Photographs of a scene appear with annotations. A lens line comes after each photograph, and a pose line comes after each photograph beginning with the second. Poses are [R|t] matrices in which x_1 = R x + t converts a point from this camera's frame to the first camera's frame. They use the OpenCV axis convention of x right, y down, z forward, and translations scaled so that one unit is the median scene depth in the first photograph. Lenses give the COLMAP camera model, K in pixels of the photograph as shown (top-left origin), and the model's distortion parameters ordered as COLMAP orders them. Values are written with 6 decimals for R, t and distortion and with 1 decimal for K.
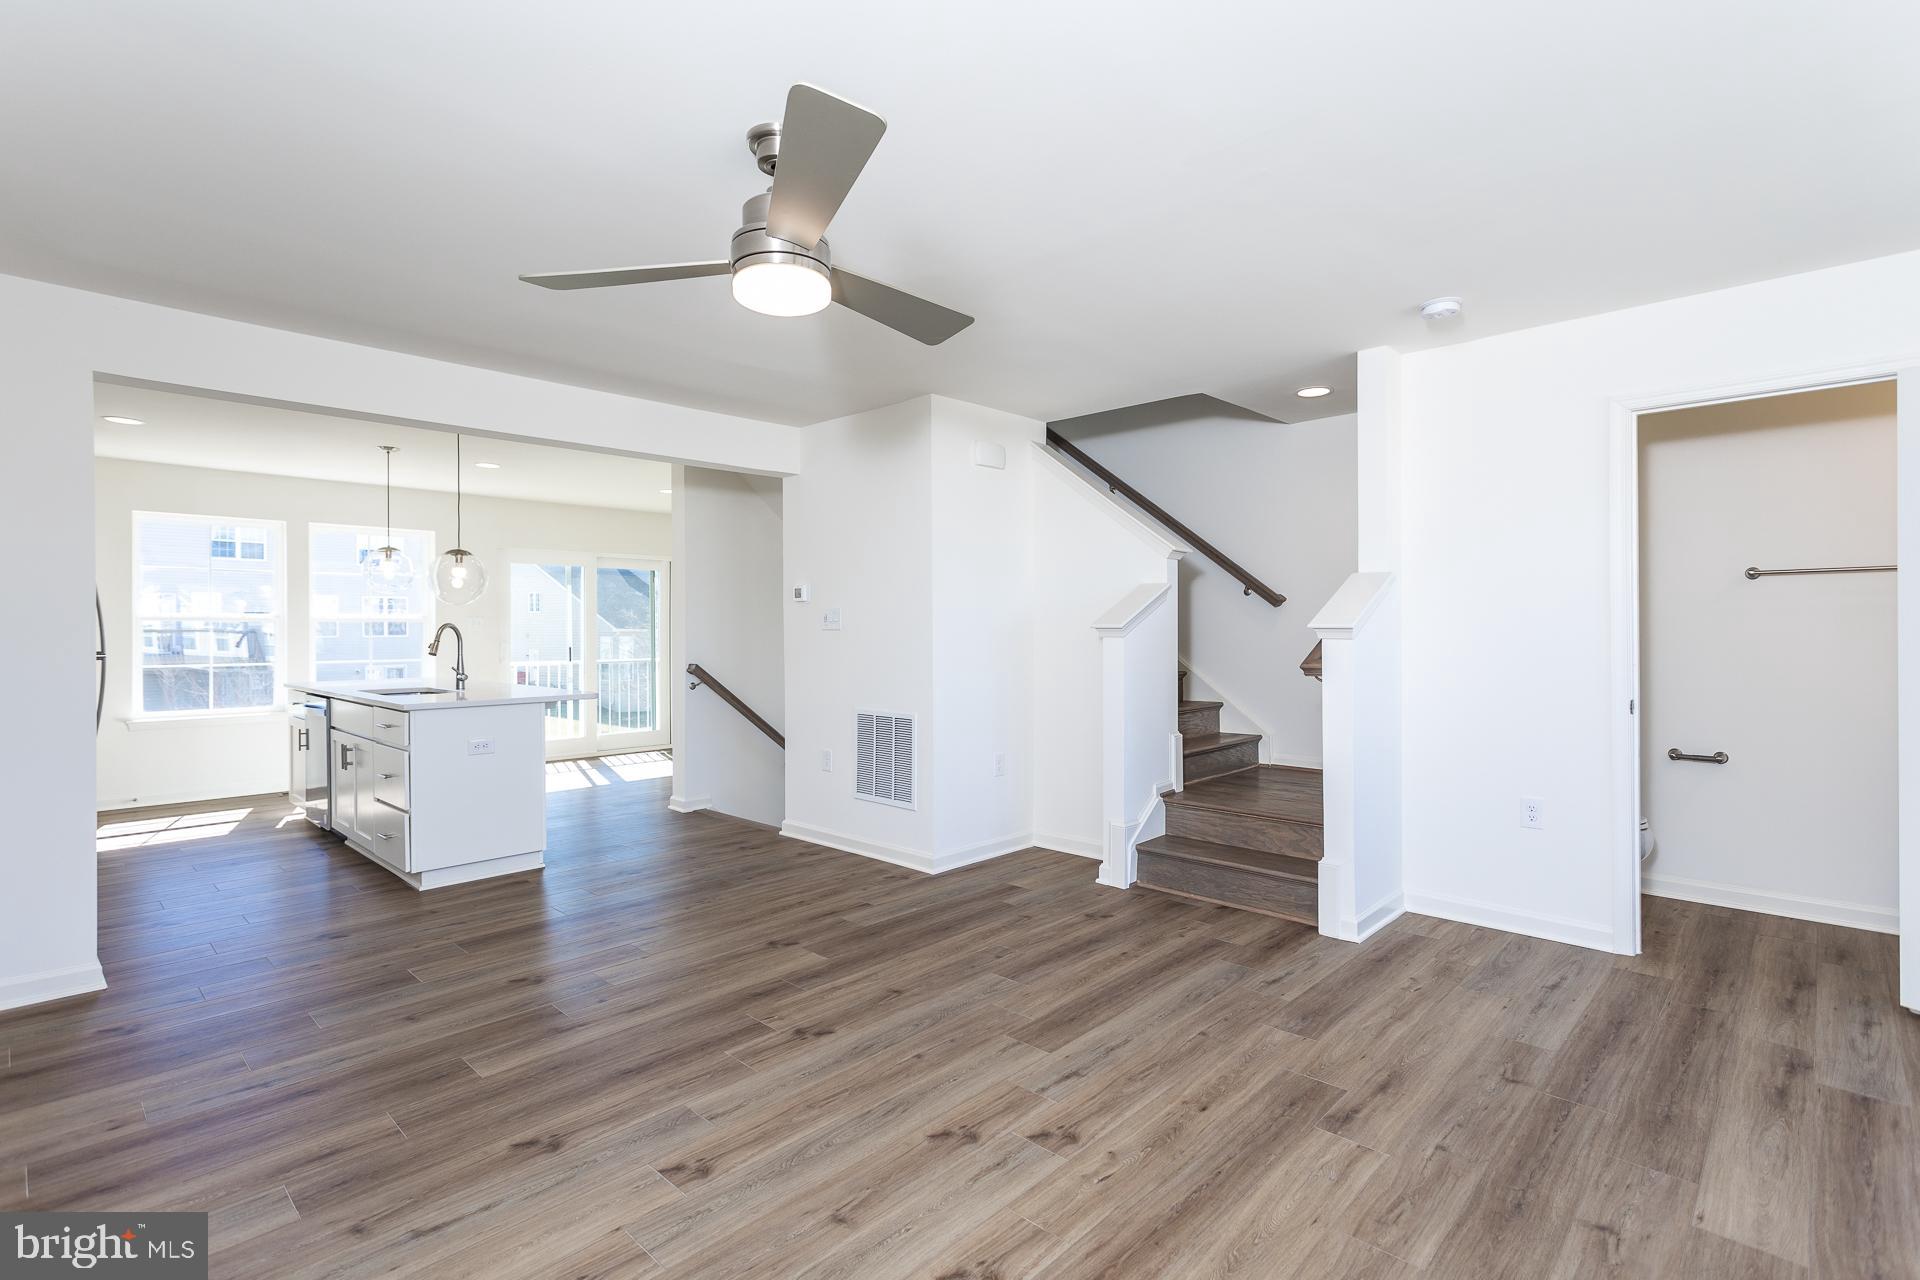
lens RADIAL K [[911.1, 0, 953.5], [0, 911.1, 634.0], [0, 0, 1]] dist [0.001162, 0.002084]
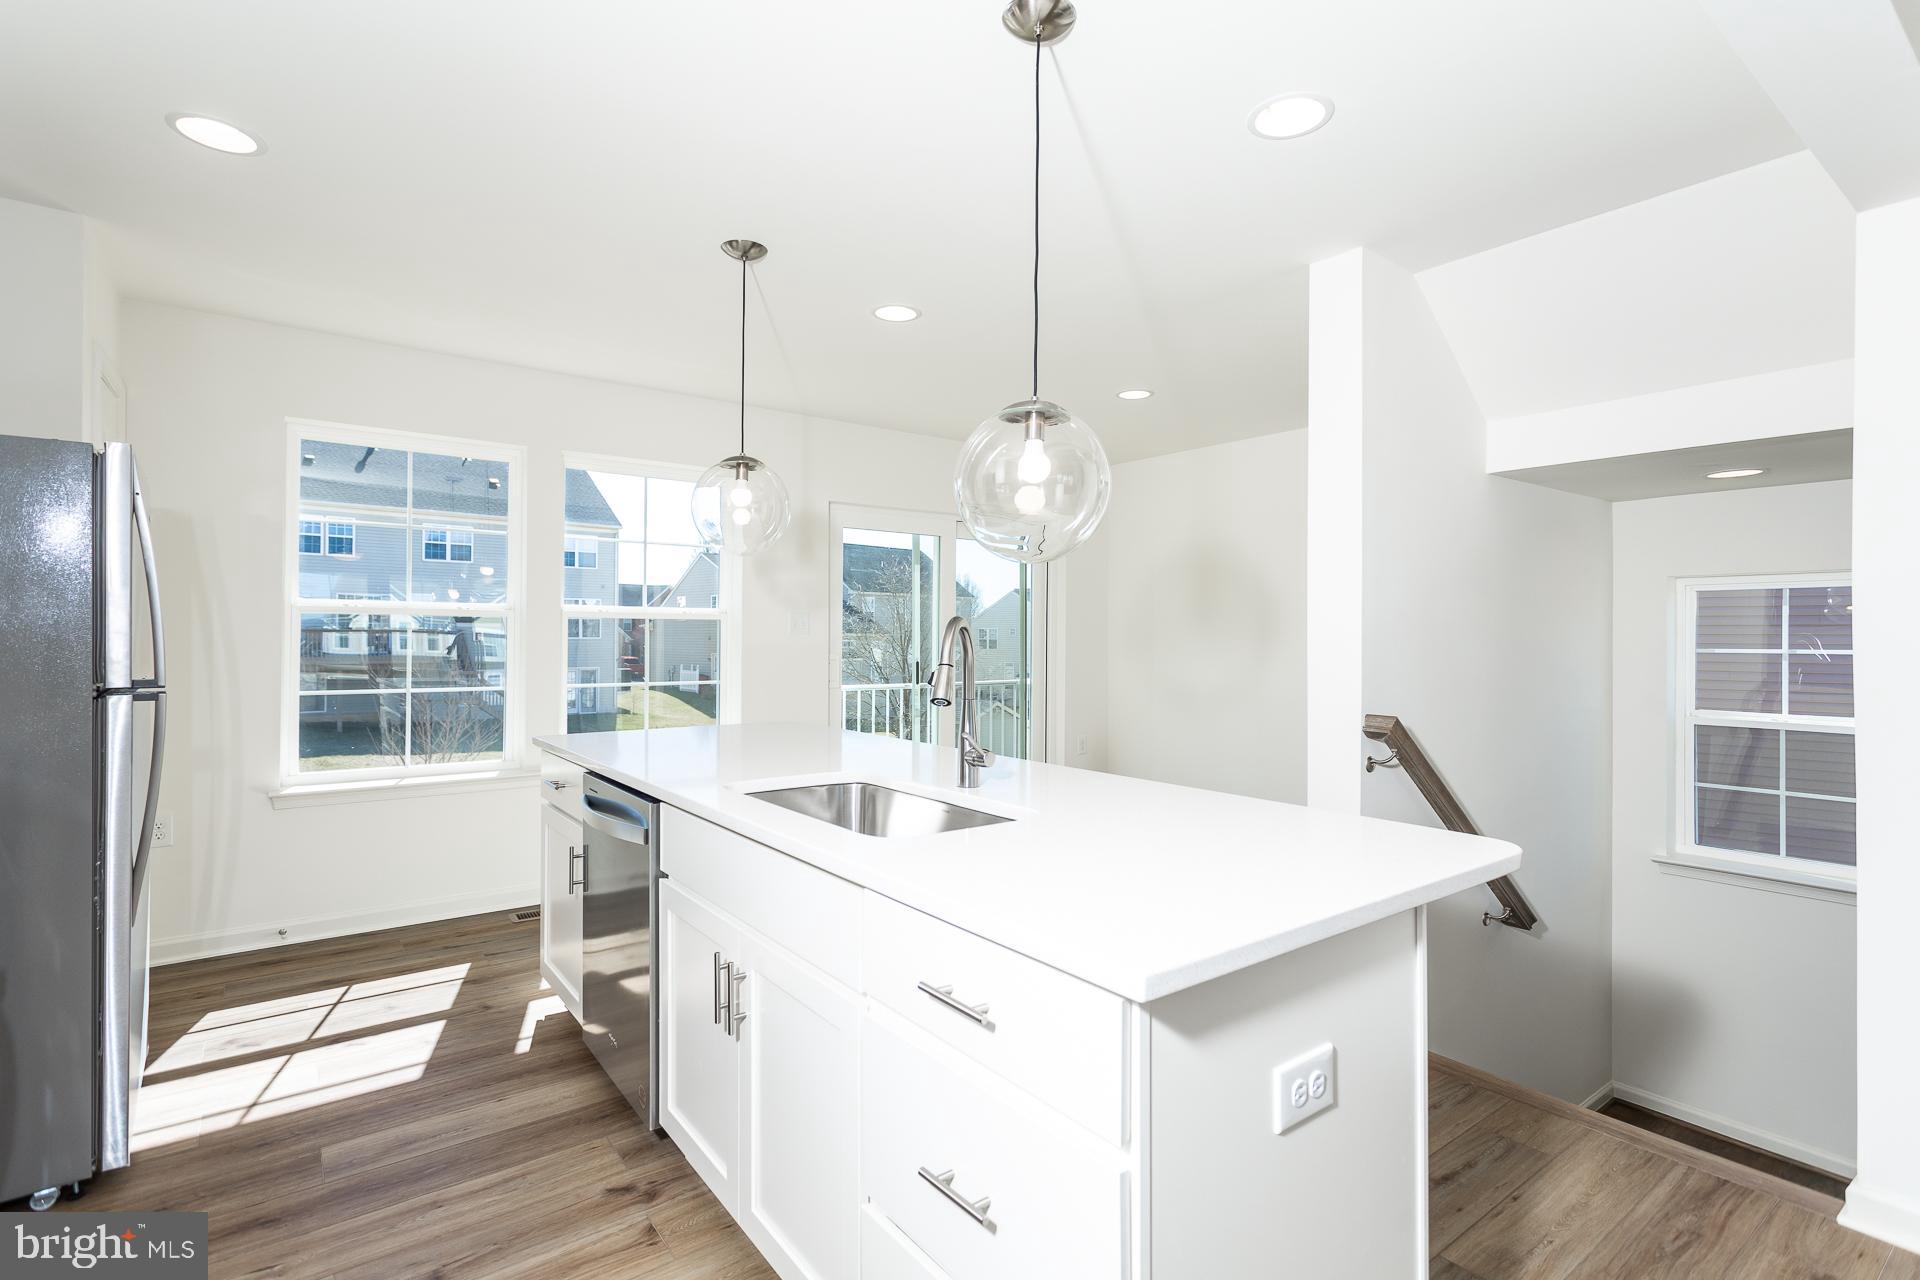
lens RADIAL K [[911.1, 0, 954.7], [0, 911.1, 632.6], [0, 0, 1]] dist [0.001162, 0.002084]
pose [[0.987713, 0.008523, -0.156044, -0.672499], [-0.009678, 0.999931, -0.006641, -0.003525], [0.155977, 0.008070, 0.987728, 0.850755]]
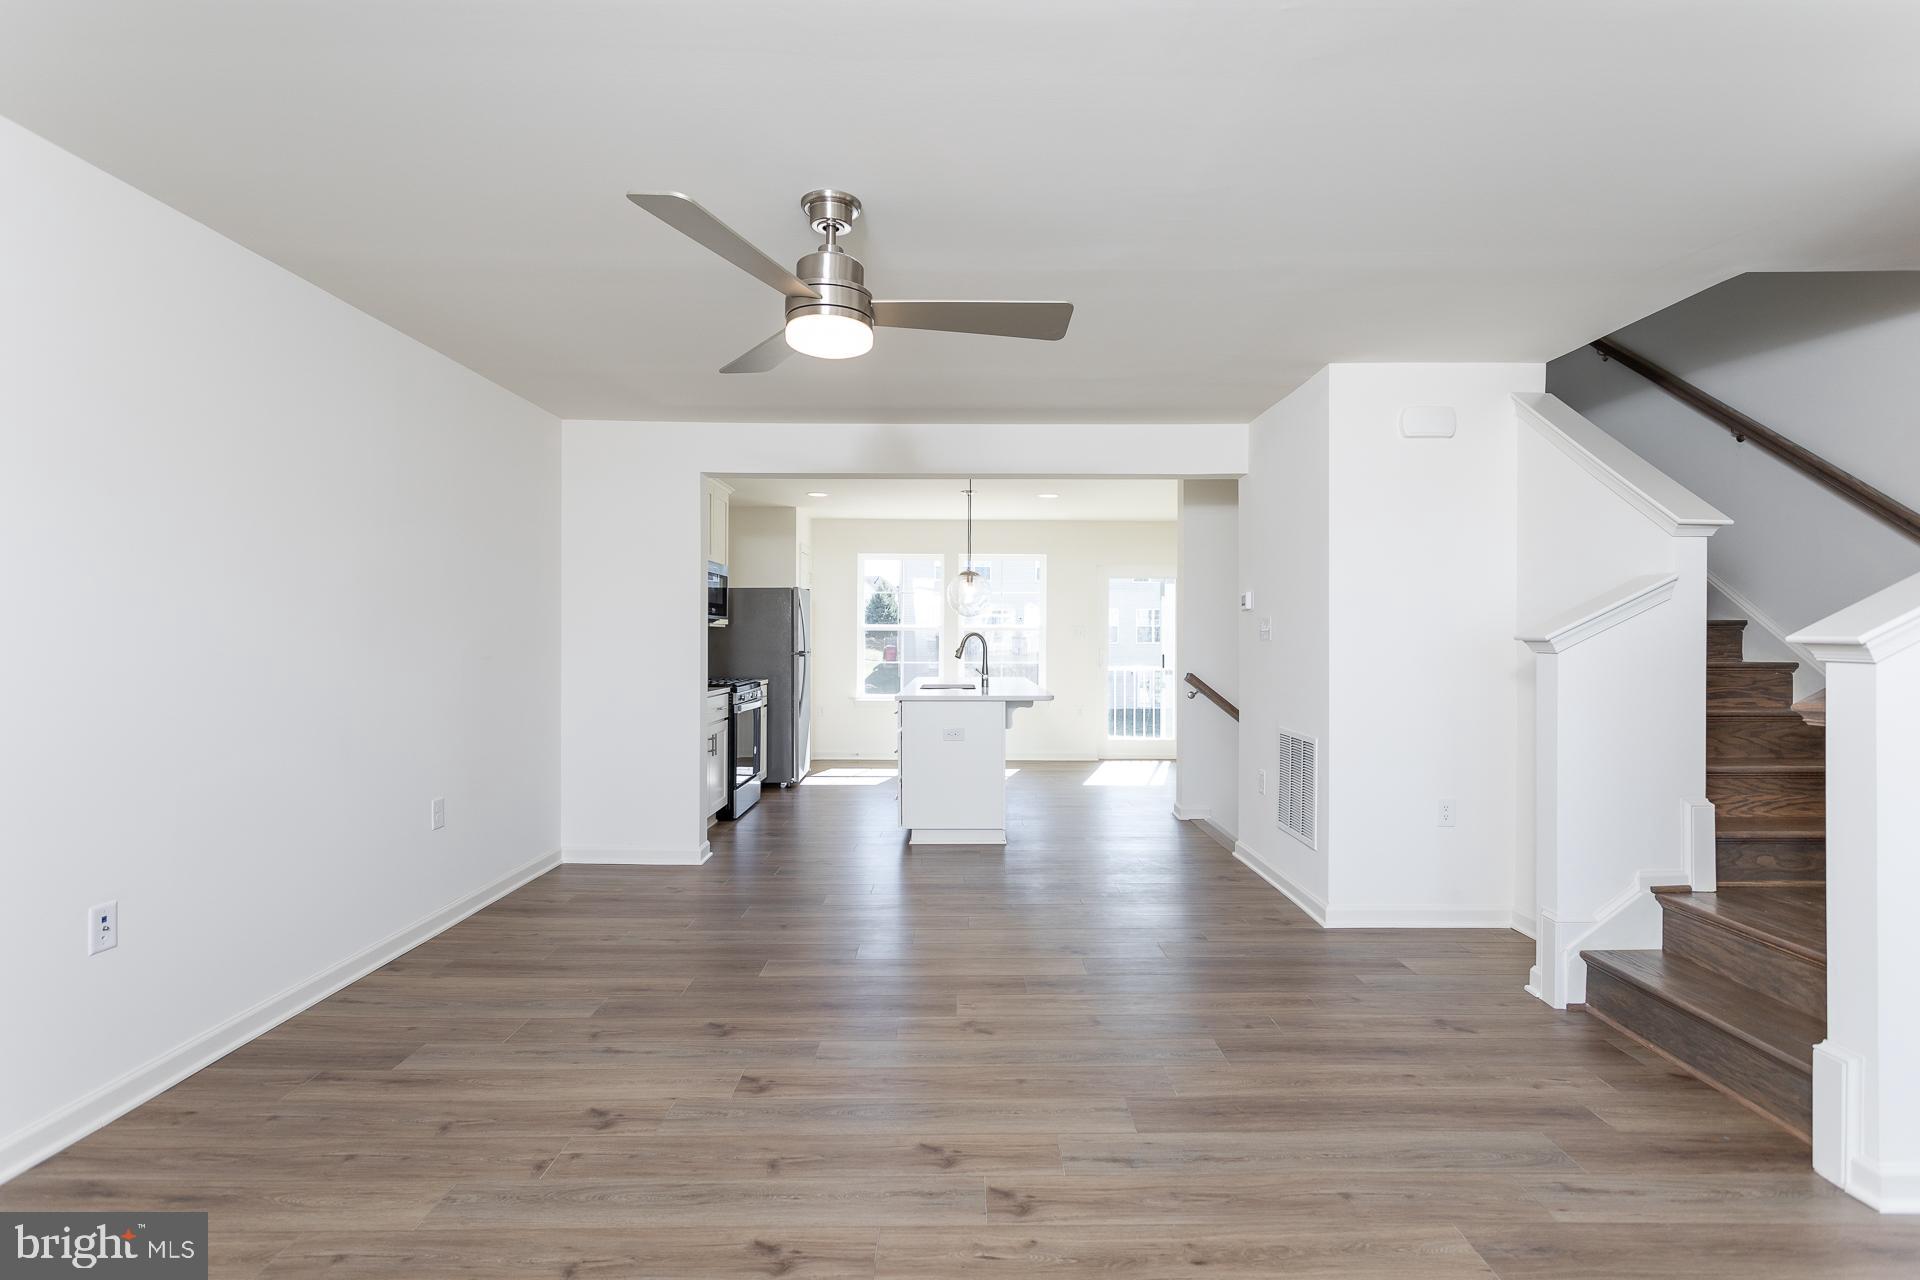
lens RADIAL K [[911.1, 0, 957.9], [0, 911.1, 639.0], [0, 0, 1]] dist [0.001162, 0.002084]
pose [[0.695350, 0.007351, -0.718634, 0.410576], [-0.011001, 0.999939, -0.000415, -0.002330], [0.718588, 0.008194, 0.695388, 0.187835]]
